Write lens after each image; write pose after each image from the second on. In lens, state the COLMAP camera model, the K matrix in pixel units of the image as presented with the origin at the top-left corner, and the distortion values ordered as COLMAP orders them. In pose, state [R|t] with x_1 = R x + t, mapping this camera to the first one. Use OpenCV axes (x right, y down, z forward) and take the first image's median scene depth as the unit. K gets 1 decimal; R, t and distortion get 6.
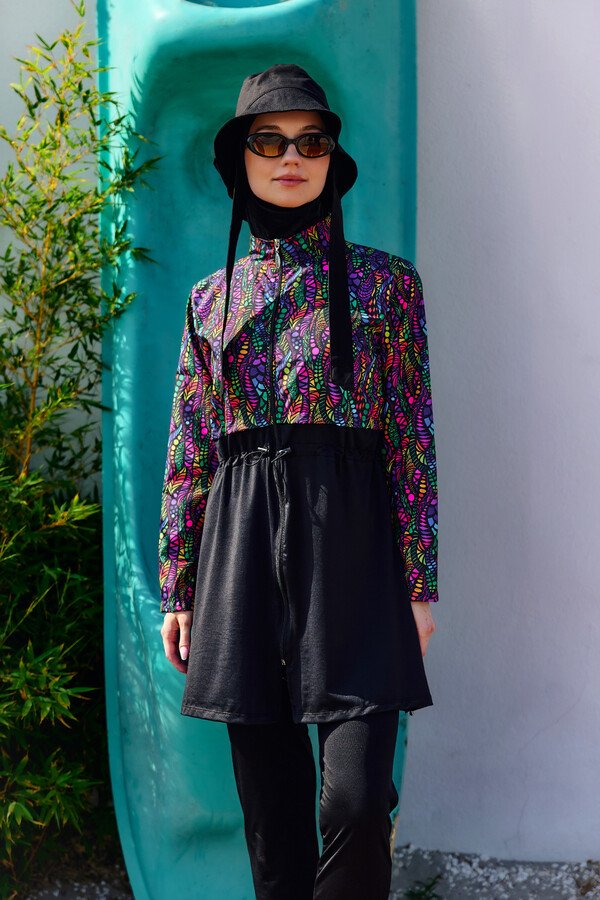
lens RADIAL K [[1380.0, 0, 300.0], [0, 1380.0, 450.0], [0, 0, 1]] dist [0.023125, -0.136484]
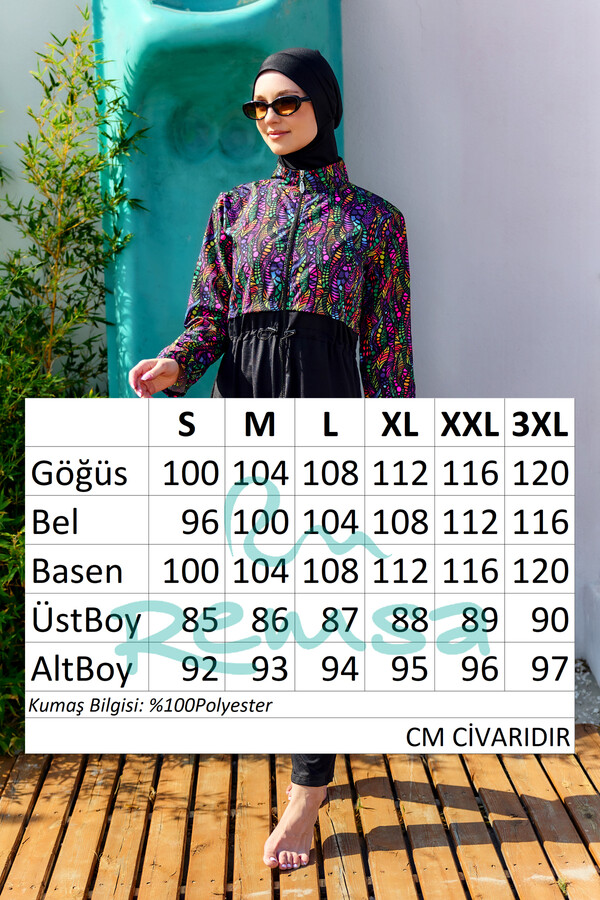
lens RADIAL K [[1291.2, 0, 300.0], [0, 1291.2, 450.0], [0, 0, 1]] dist [0.004447, 0.024675]
pose [[0.997961, -0.022213, 0.059838, -0.037789], [0.019018, 0.998390, 0.053439, 0.028364], [-0.060929, -0.052192, 0.996777, -0.238792]]
